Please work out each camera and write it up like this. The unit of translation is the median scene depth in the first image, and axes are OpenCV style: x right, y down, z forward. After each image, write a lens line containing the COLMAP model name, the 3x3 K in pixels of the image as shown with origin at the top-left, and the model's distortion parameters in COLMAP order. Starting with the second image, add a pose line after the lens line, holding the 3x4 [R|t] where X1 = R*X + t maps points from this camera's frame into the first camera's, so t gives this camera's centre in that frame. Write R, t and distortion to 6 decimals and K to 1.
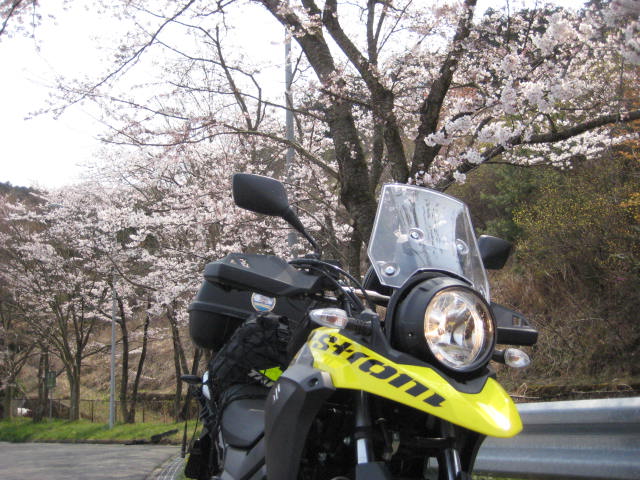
lens RADIAL K [[662.9, 0, 320.0], [0, 662.9, 240.0], [0, 0, 1]] dist [-0.102447, 0.030415]
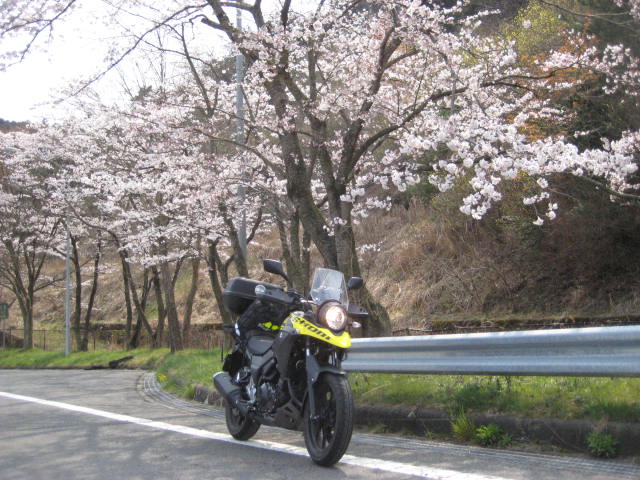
lens RADIAL K [[662.9, 0, 320.0], [0, 662.9, 240.0], [0, 0, 1]] dist [-0.102447, 0.030415]
pose [[0.994796, 0.013064, 0.101046, -0.022987], [-0.023581, 0.994340, 0.103594, -0.062421], [-0.099120, -0.105438, 0.989474, -0.237219]]
